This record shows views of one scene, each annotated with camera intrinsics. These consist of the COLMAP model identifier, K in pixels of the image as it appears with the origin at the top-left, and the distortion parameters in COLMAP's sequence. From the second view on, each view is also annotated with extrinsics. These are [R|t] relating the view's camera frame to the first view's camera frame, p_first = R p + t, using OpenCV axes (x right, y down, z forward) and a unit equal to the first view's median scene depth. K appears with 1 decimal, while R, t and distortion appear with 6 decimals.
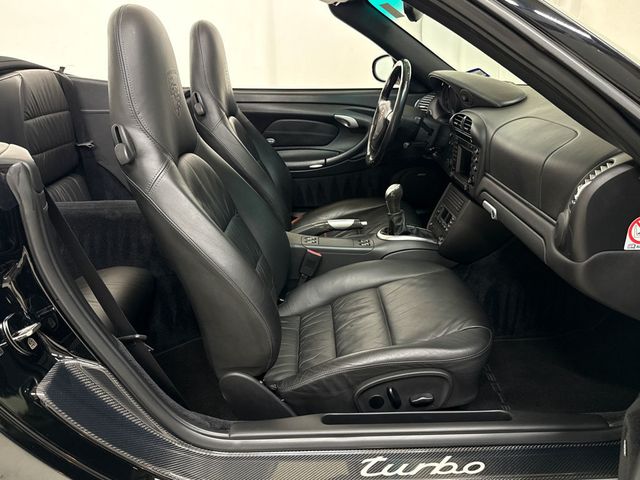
lens RADIAL K [[485.8, 0, 318.2], [0, 485.8, 237.1], [0, 0, 1]] dist [0.056756, -0.002444]
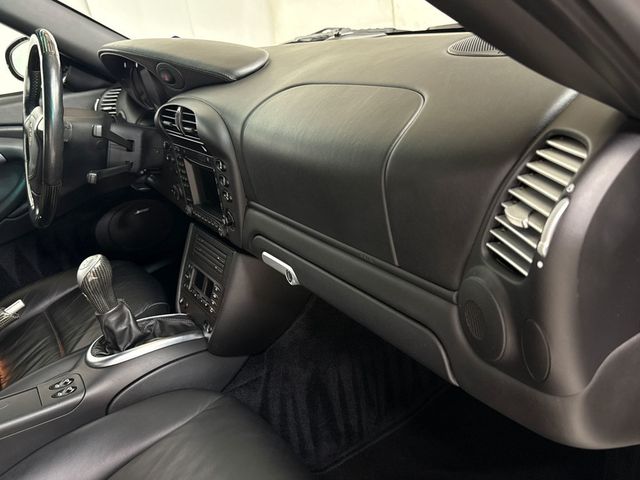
lens RADIAL K [[528.9, 0, 320.0], [0, 528.9, 240.0], [0, 0, 1]] dist [0.063044, -0.000383]
pose [[0.842698, -0.289537, 0.453903, 0.111978], [0.298107, 0.952979, 0.054435, -0.085451], [-0.448321, 0.089440, 0.889387, 0.386793]]
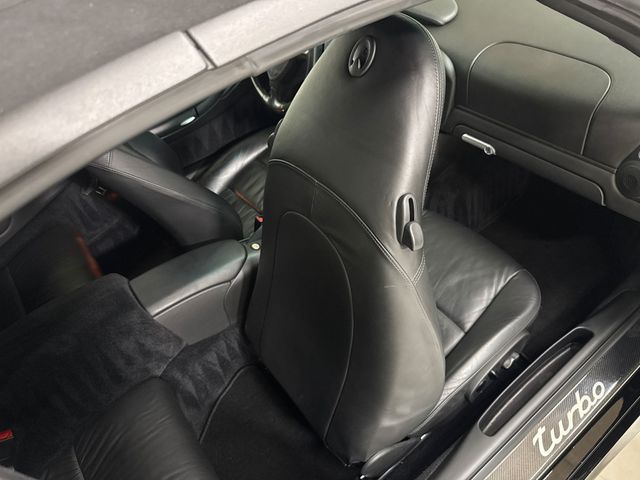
lens RADIAL K [[449.5, 0, 320.0], [0, 449.5, 240.0], [0, 0, 1]] dist [-0.004668, -0.001491]
pose [[0.802264, -0.481064, 0.353482, -0.262206], [0.320886, 0.846821, 0.424178, -0.313447], [-0.503393, -0.226876, 0.833740, 0.301481]]
